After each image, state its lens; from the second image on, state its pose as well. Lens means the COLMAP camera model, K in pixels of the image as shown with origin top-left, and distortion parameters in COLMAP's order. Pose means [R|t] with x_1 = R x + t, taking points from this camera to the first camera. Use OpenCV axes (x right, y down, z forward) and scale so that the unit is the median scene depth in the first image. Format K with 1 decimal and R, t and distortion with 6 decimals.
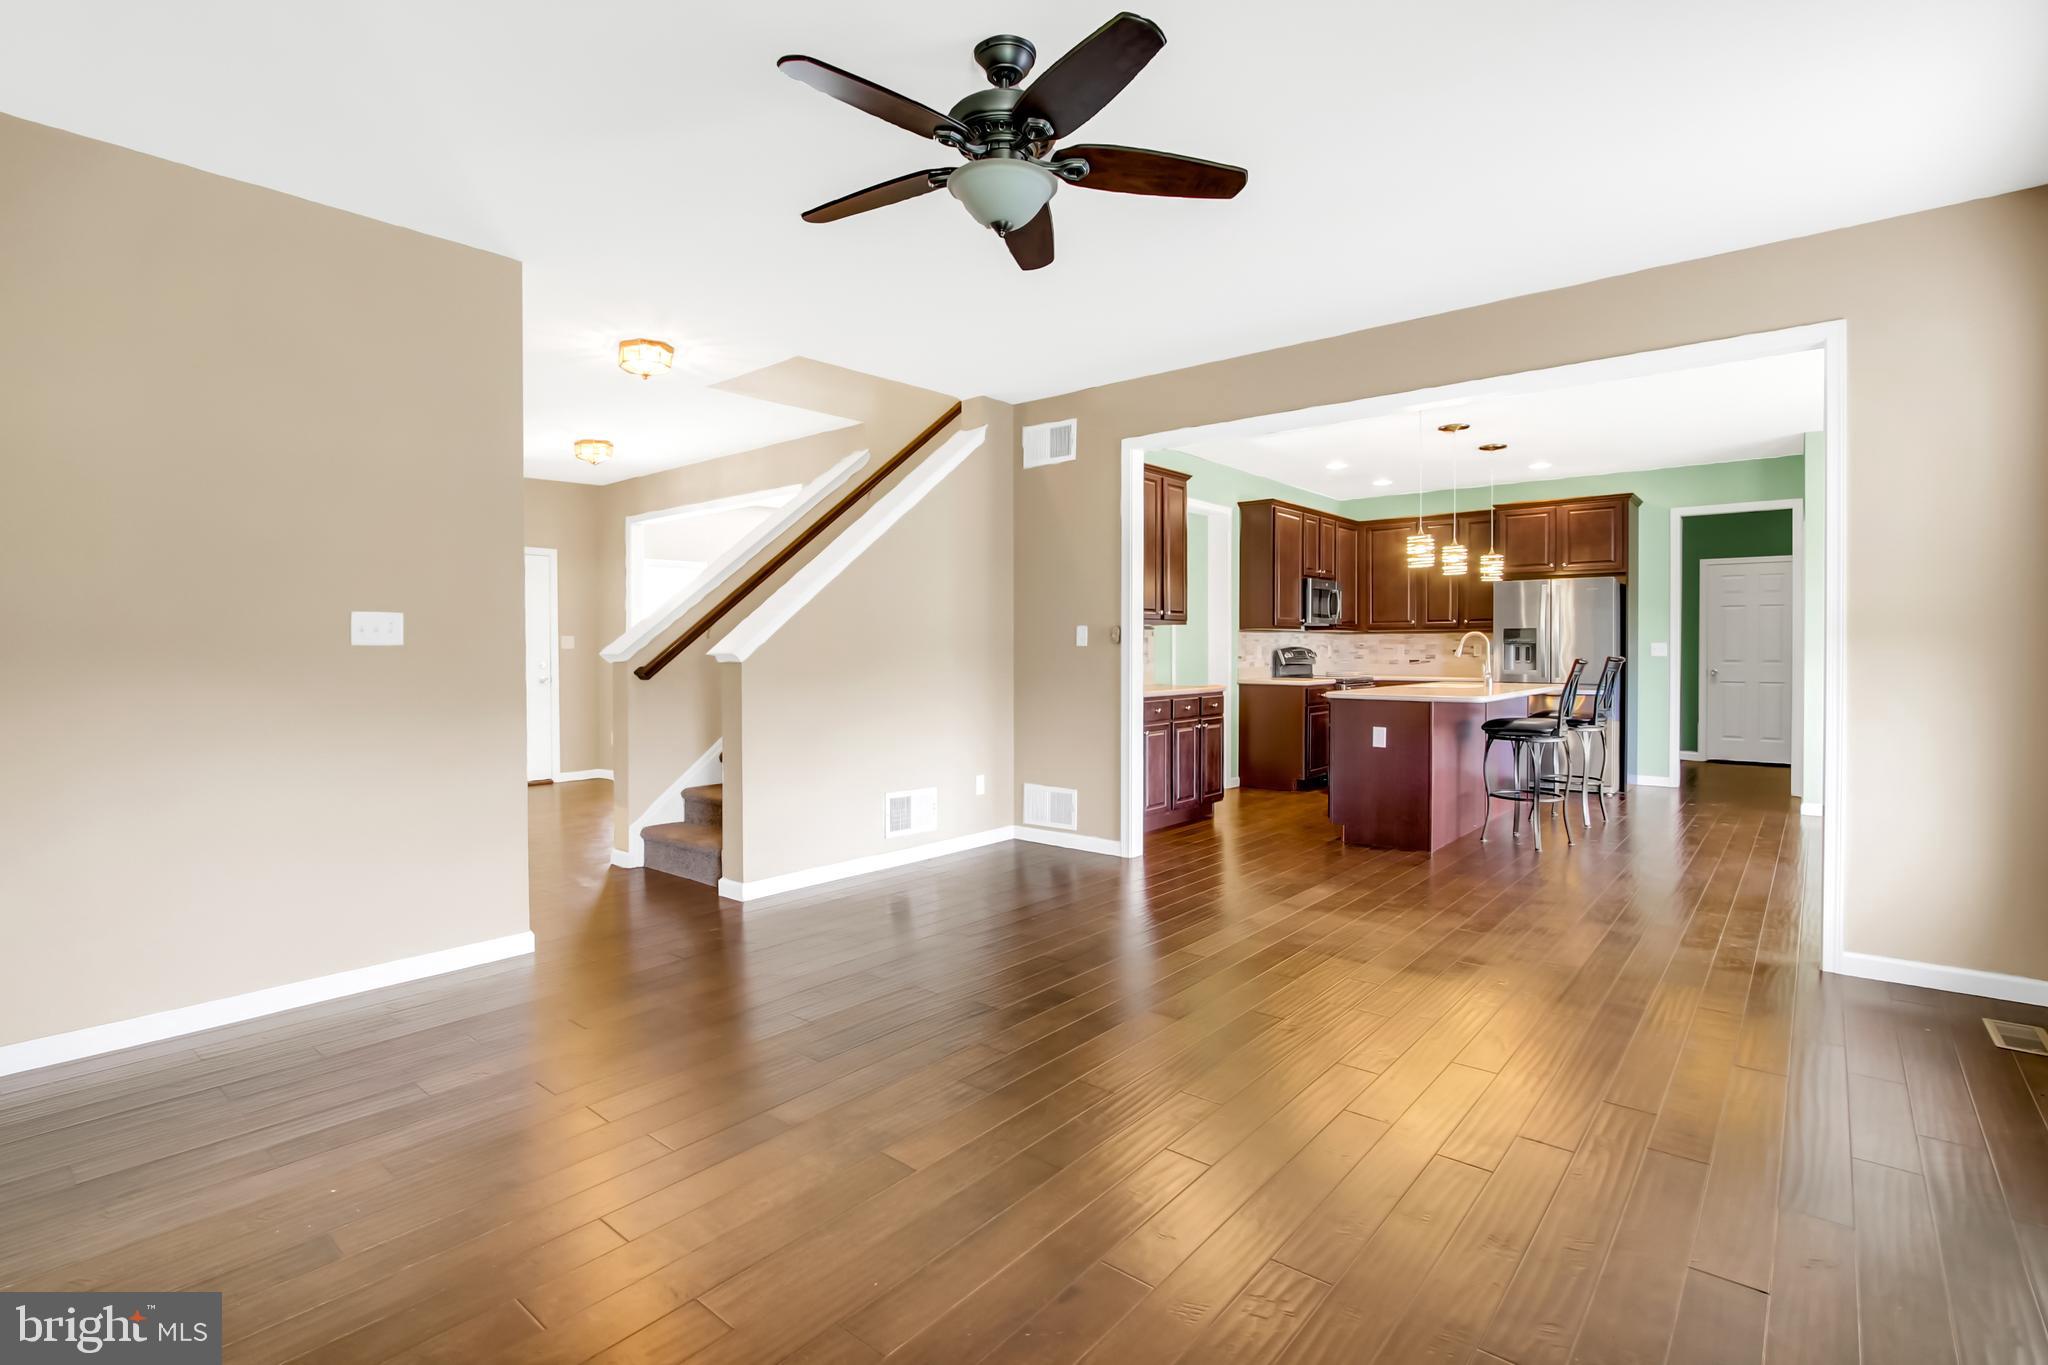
lens RADIAL K [[1010.2, 0, 998.1], [0, 1010.2, 670.9], [0, 0, 1]] dist [-0.021097, 0.000414]
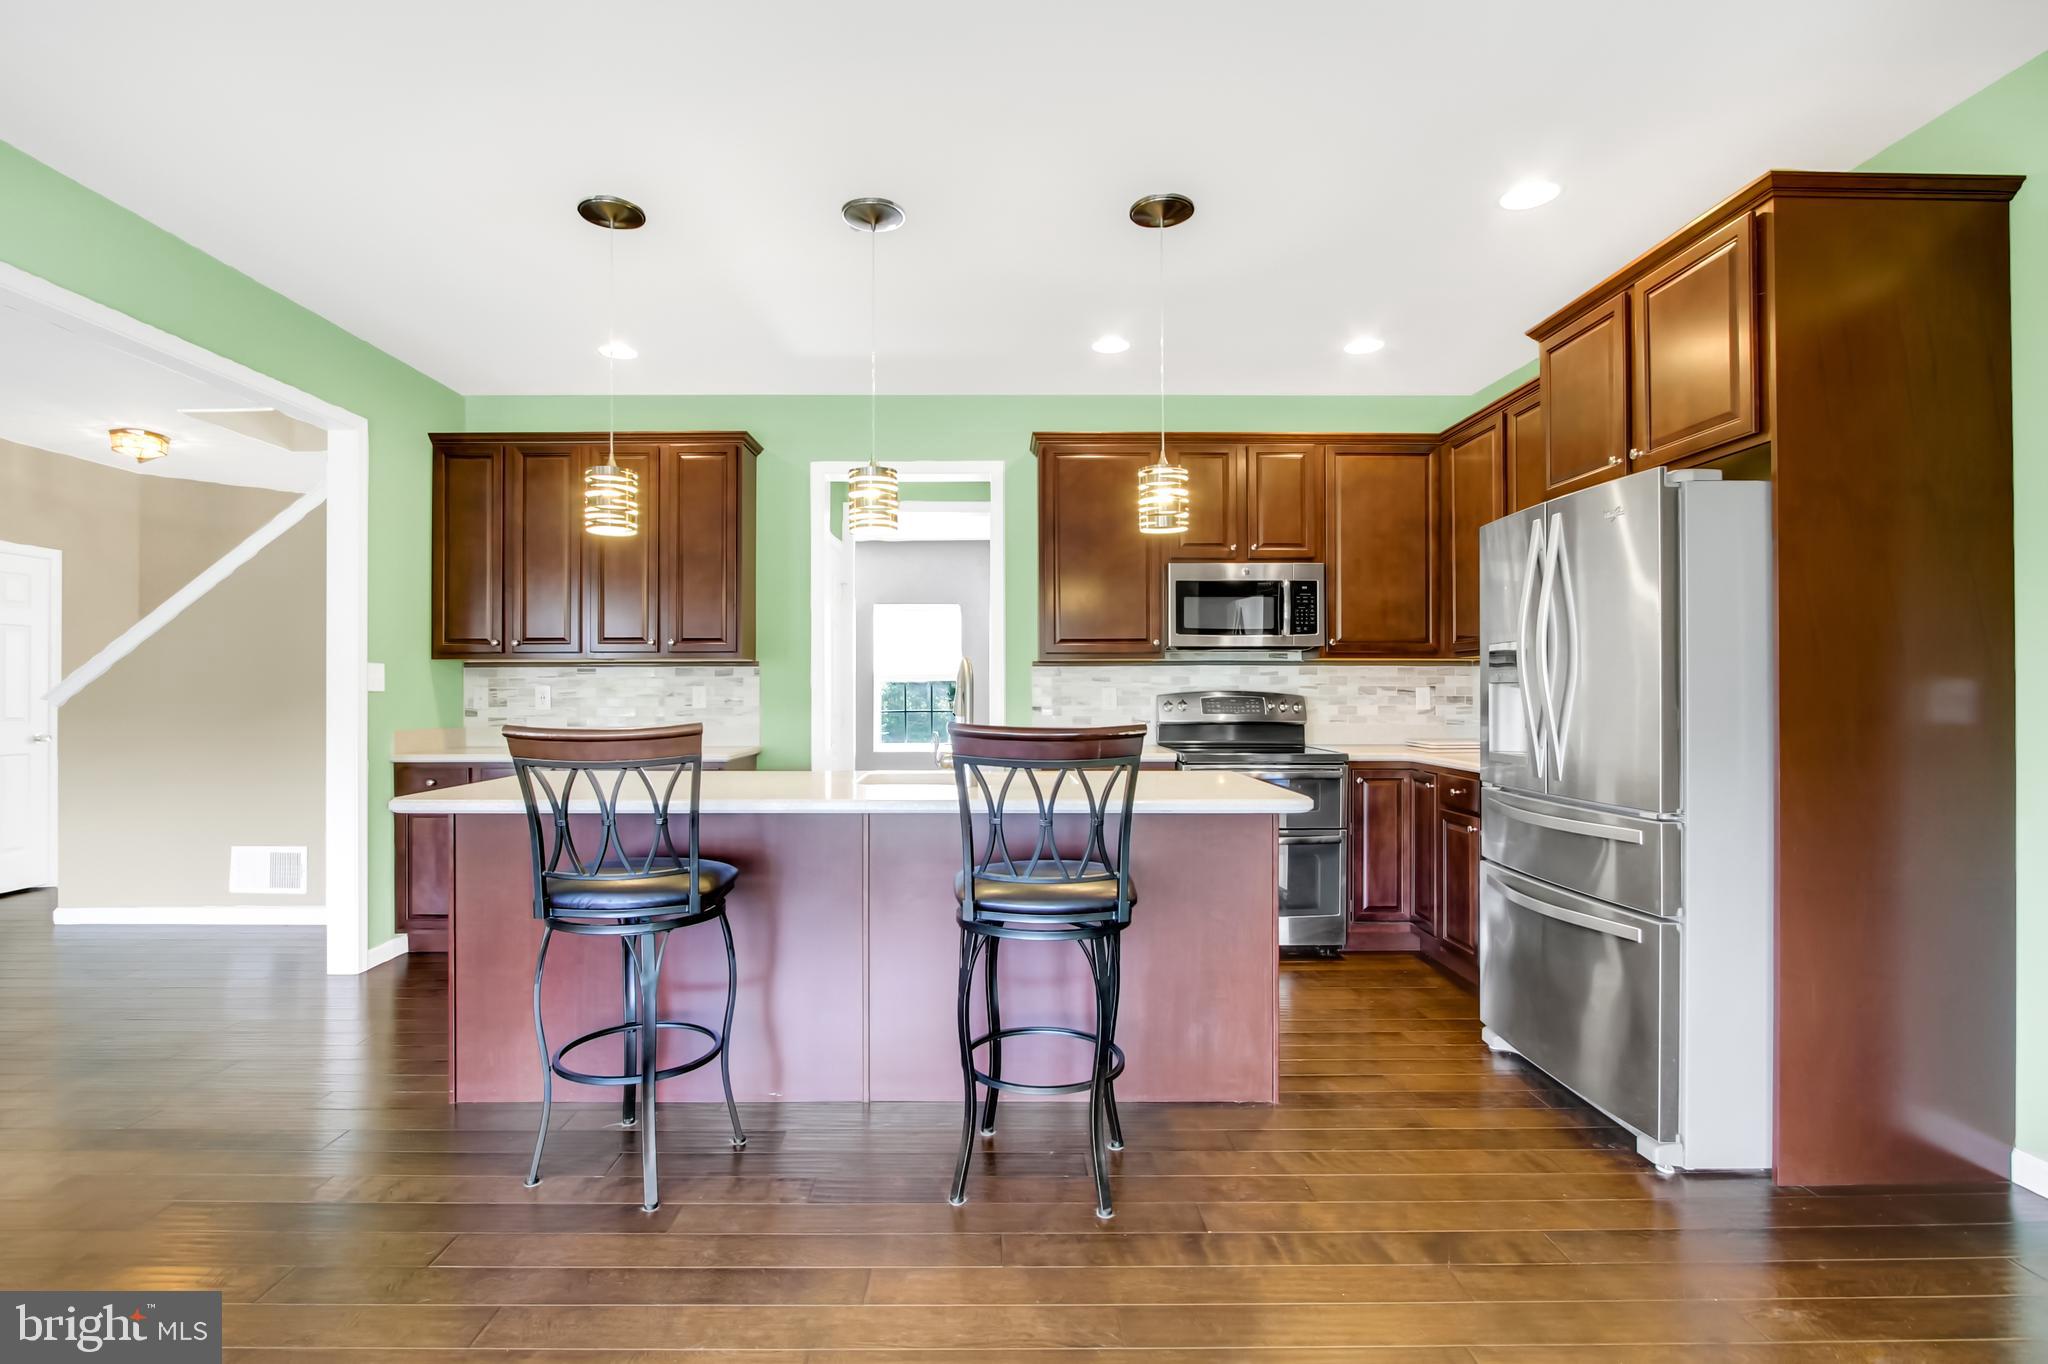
lens RADIAL K [[982.1, 0, 1010.6], [0, 982.1, 689.3], [0, 0, 1]] dist [-0.014265, 0.000600]
pose [[0.652779, -0.003695, -0.757539, 0.677483], [-0.017124, 0.999661, -0.019633, -0.013361], [0.757355, 0.025788, 0.652495, 0.614381]]
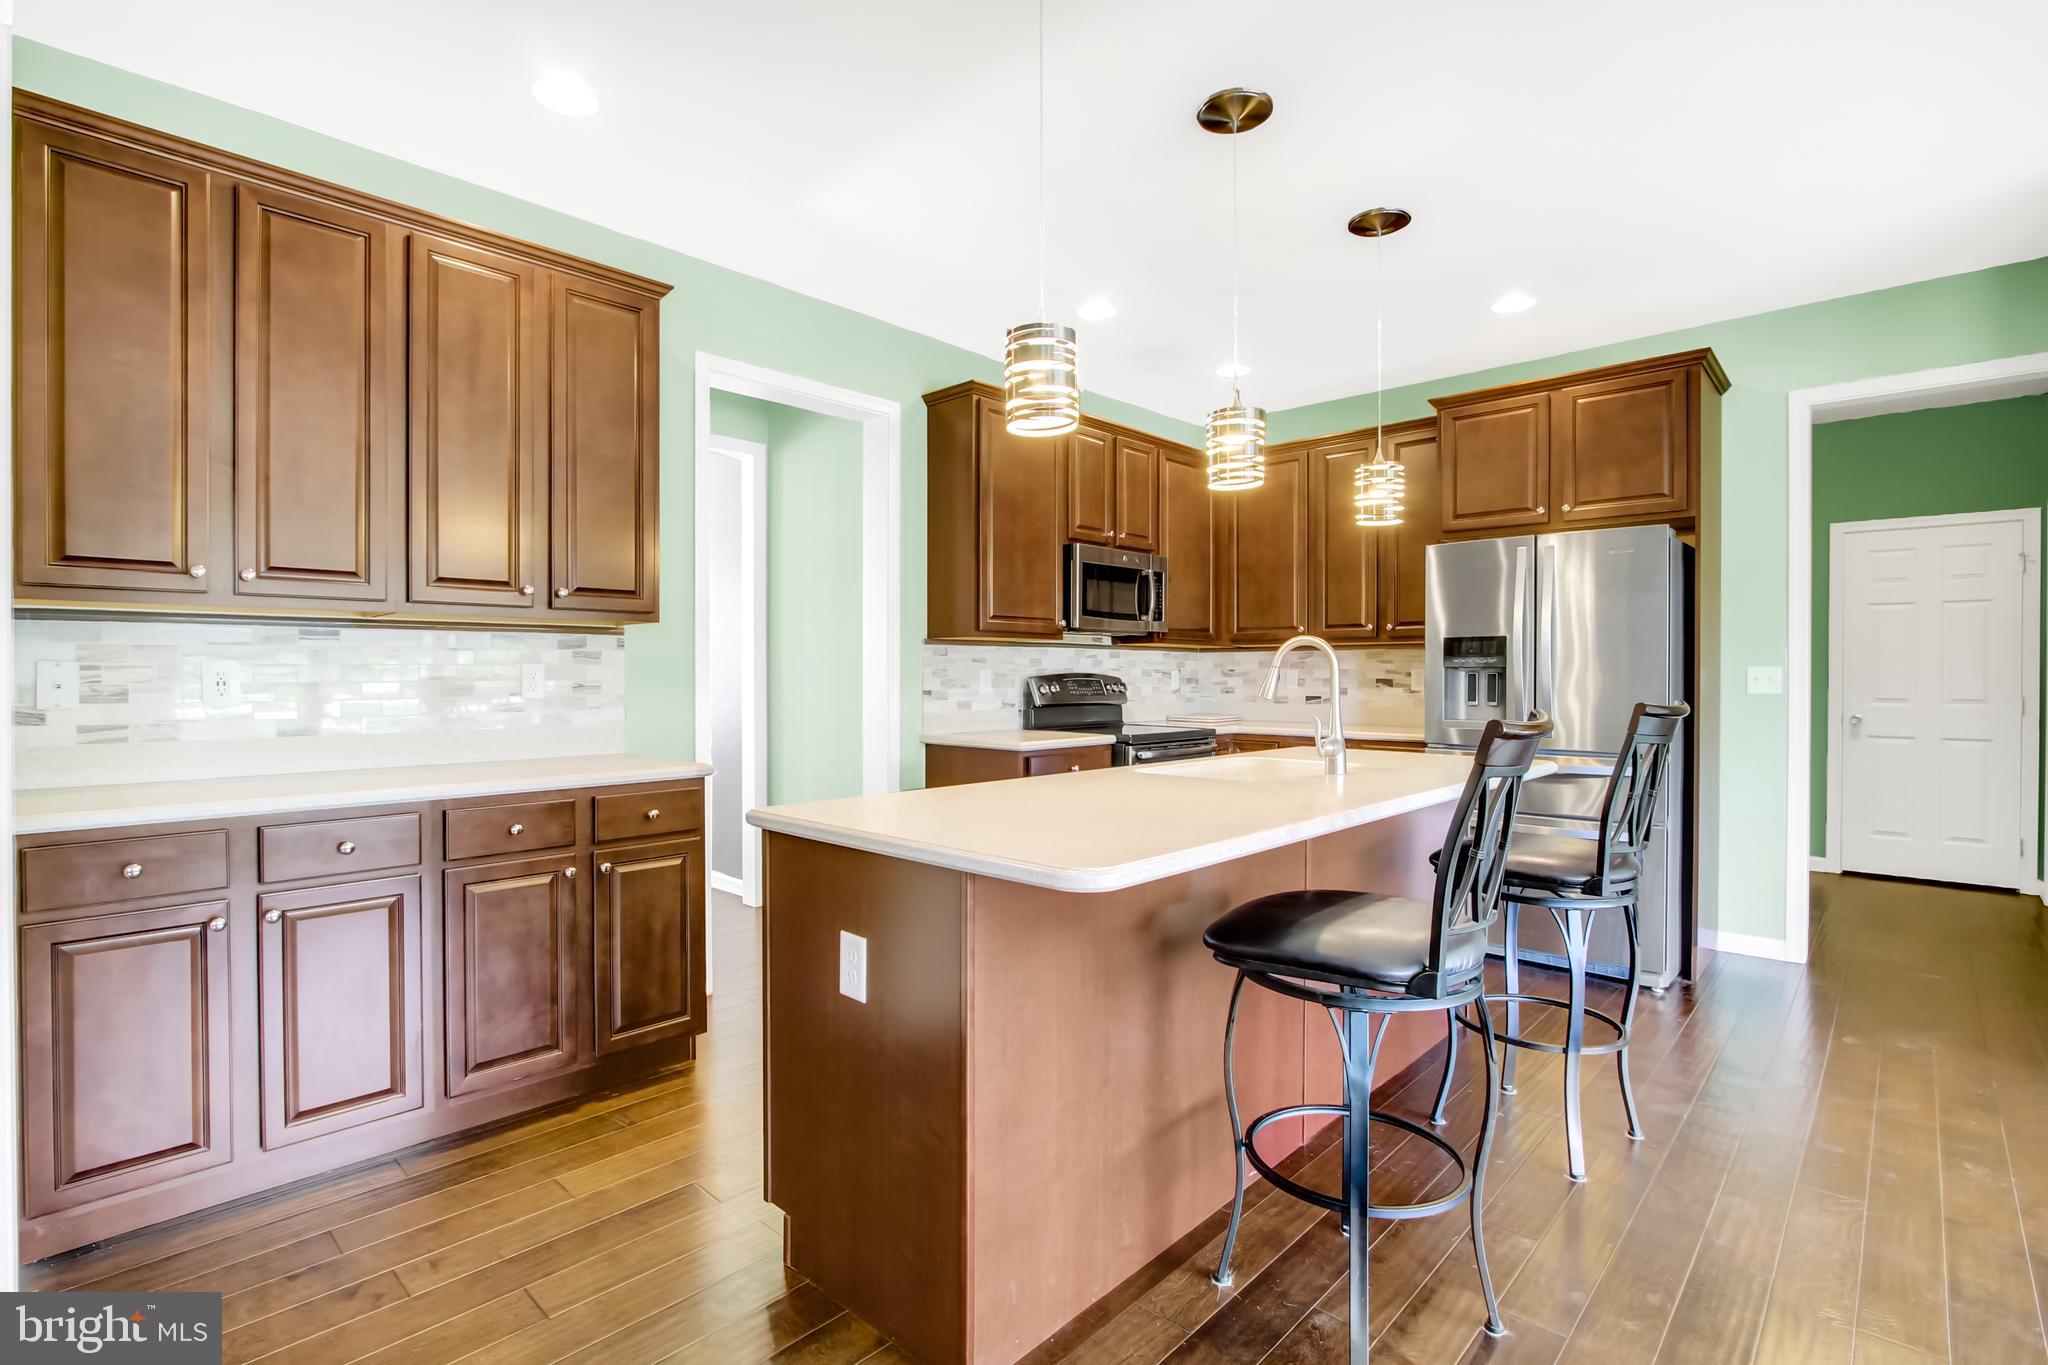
lens RADIAL K [[982.1, 0, 1010.6], [0, 982.1, 689.8], [0, 0, 1]] dist [-0.014265, 0.000600]
pose [[0.998531, 0.003212, -0.054083, 0.312963], [-0.003534, 0.999977, -0.005866, -0.012269], [0.054063, 0.006049, 0.998519, 0.497188]]
